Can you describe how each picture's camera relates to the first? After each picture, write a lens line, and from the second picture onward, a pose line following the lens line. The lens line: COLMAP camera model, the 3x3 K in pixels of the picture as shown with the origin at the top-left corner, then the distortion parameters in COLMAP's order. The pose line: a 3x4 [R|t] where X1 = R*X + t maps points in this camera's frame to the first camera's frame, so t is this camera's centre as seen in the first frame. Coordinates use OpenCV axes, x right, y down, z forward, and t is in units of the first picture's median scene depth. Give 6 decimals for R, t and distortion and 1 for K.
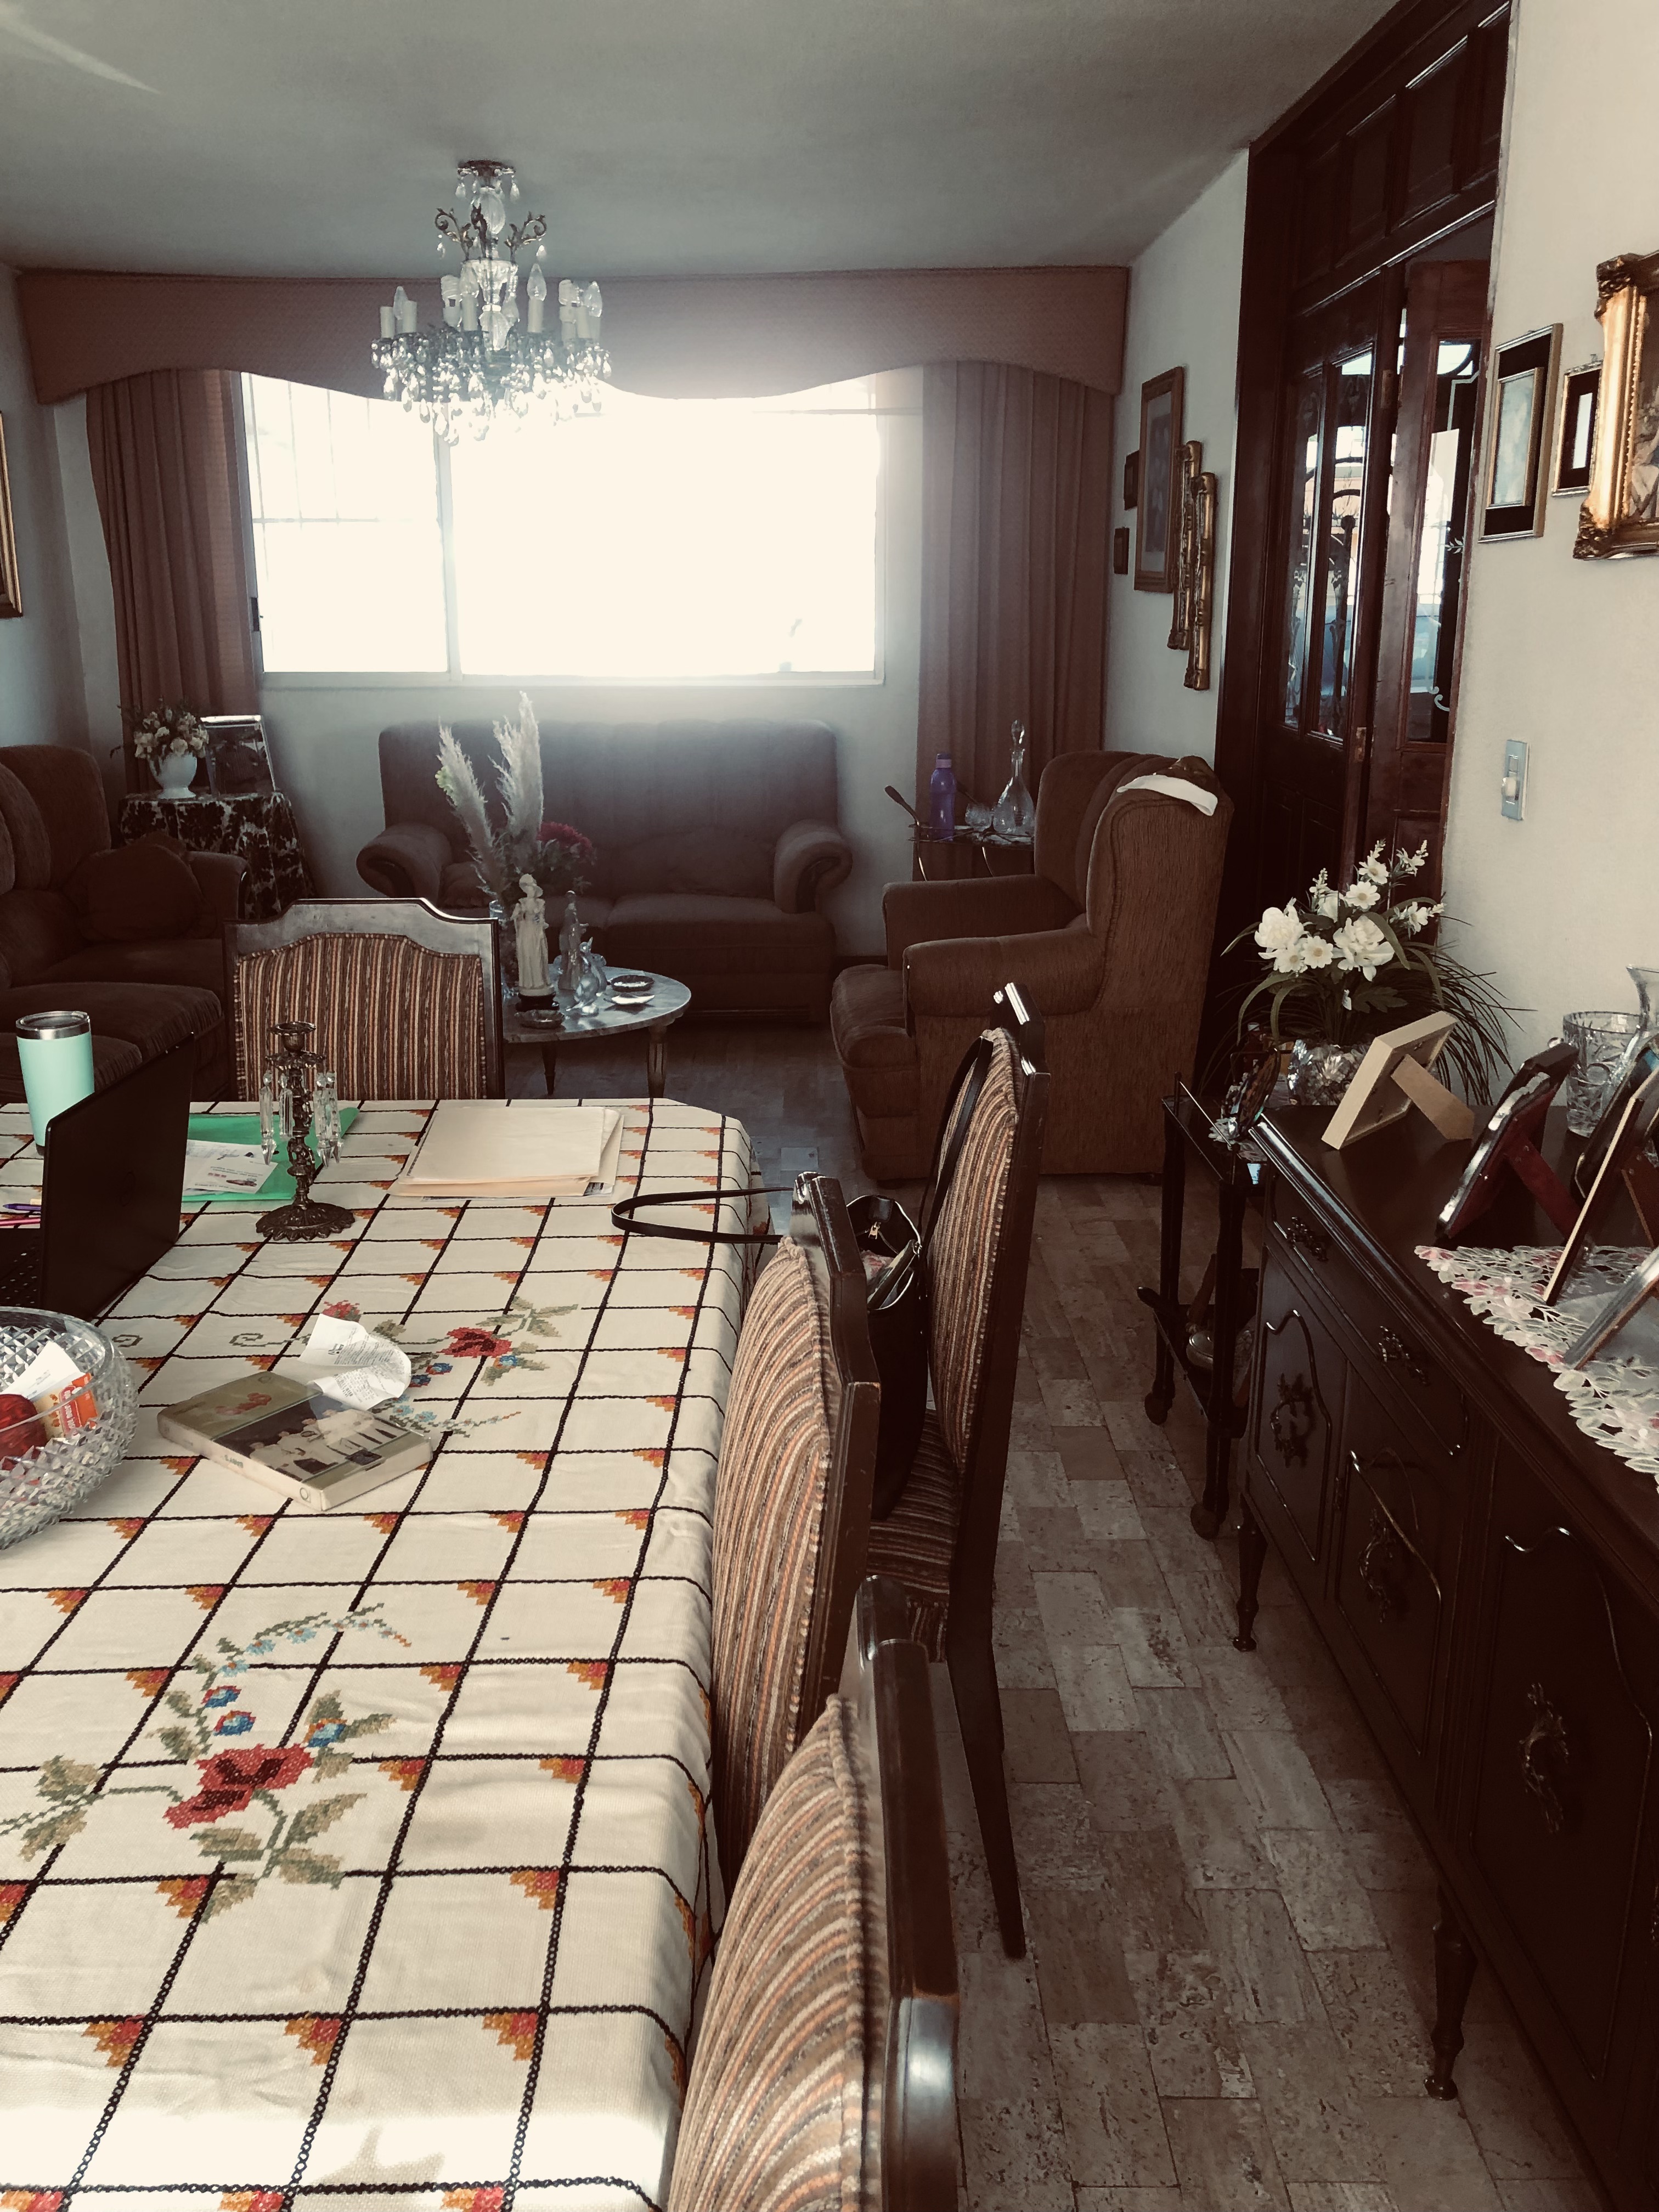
lens RADIAL K [[1820.7, 0, 831.3], [0, 1820.7, 1101.3], [0, 0, 1]] dist [0.006241, -0.000233]
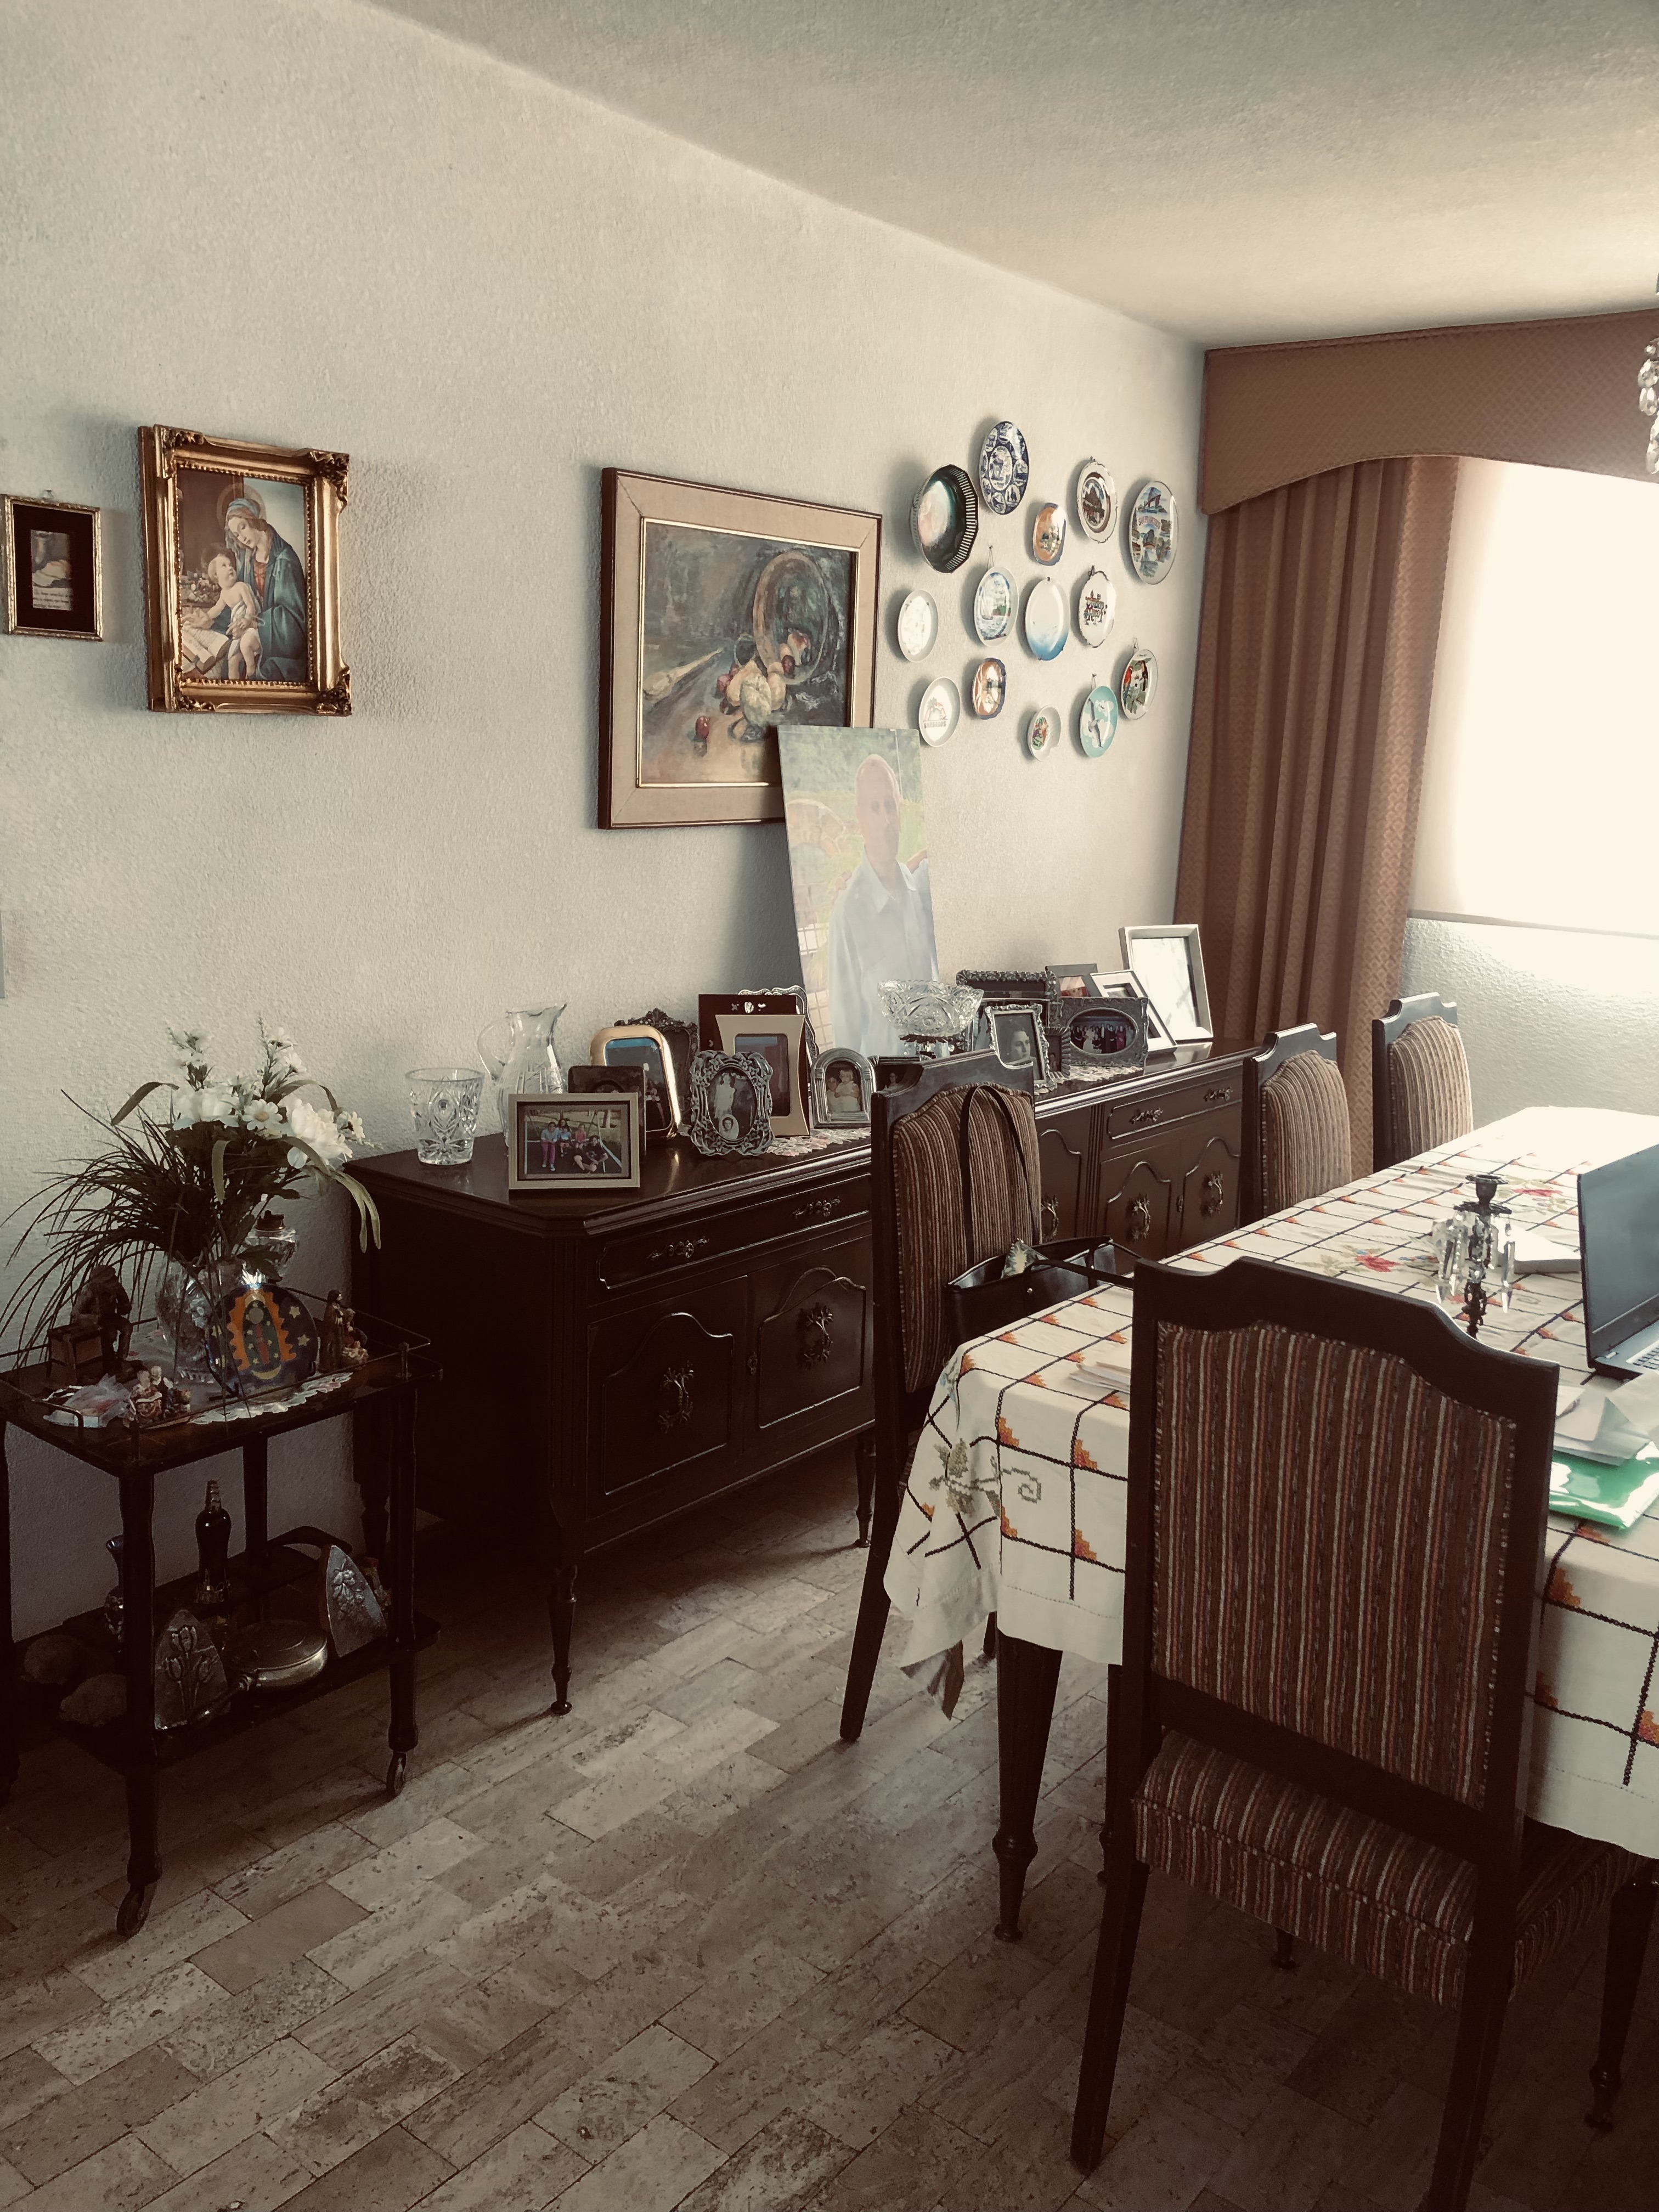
lens RADIAL K [[1820.7, 0, 827.8], [0, 1820.7, 1106.6], [0, 0, 1]] dist [0.006241, -0.000233]
pose [[-0.770903, -0.165185, 0.615161, -0.483289], [0.134087, 0.902058, 0.410258, -0.429974], [-0.622679, 0.398755, -0.673250, 1.441446]]
